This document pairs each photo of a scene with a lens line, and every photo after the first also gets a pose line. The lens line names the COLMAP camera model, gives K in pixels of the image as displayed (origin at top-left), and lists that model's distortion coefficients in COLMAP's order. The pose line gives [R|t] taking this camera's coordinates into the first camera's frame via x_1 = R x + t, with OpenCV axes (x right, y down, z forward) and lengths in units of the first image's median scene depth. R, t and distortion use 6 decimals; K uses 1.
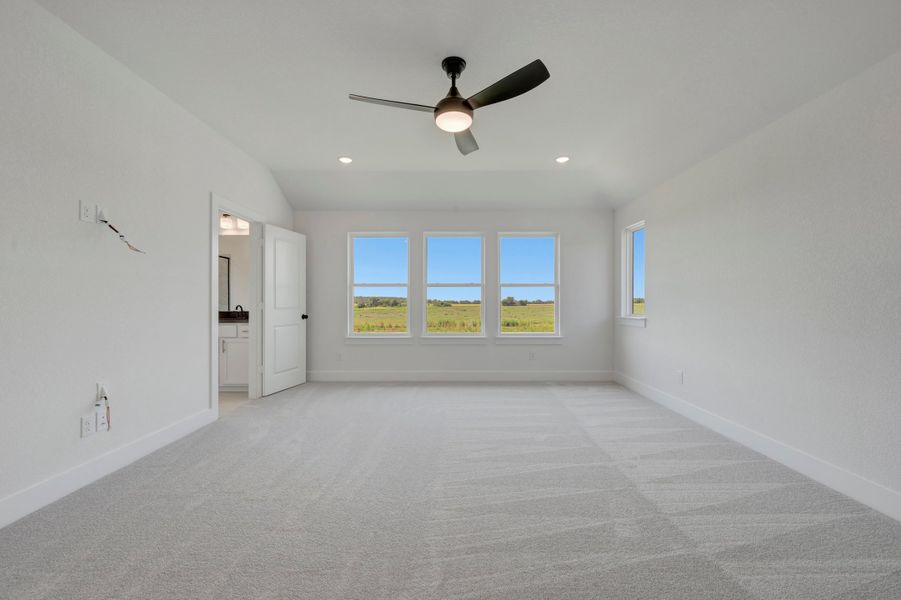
lens RADIAL K [[360.3, 0, 451.3], [0, 360.3, 298.1], [0, 0, 1]] dist [-0.001168, -0.000224]
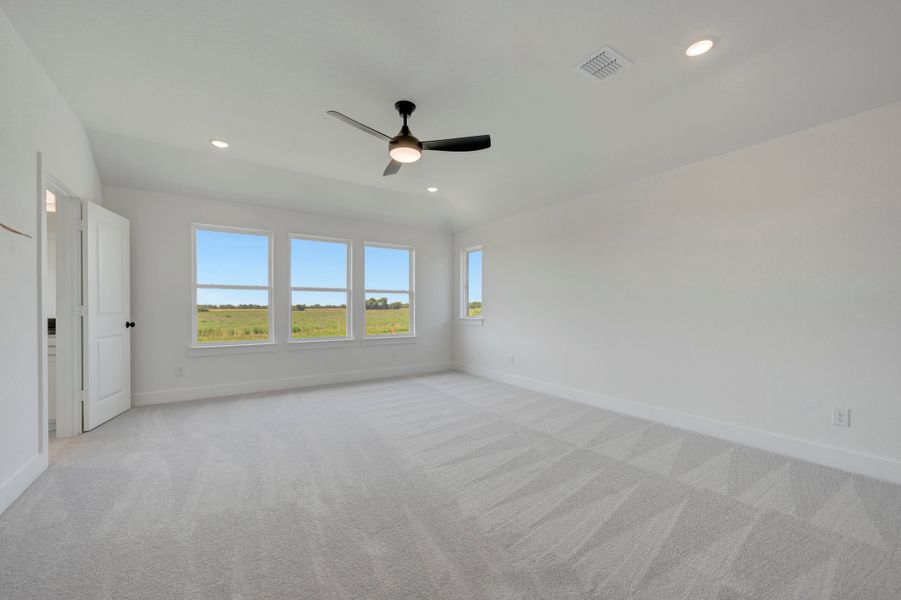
lens RADIAL K [[359.0, 0, 451.7], [0, 359.0, 304.3], [0, 0, 1]] dist [0.000910, 0.000093]
pose [[0.827915, 0.006089, 0.560821, -0.264577], [-0.008384, 0.999964, 0.001520, 0.000528], [-0.560791, -0.005960, 0.827936, -0.035894]]
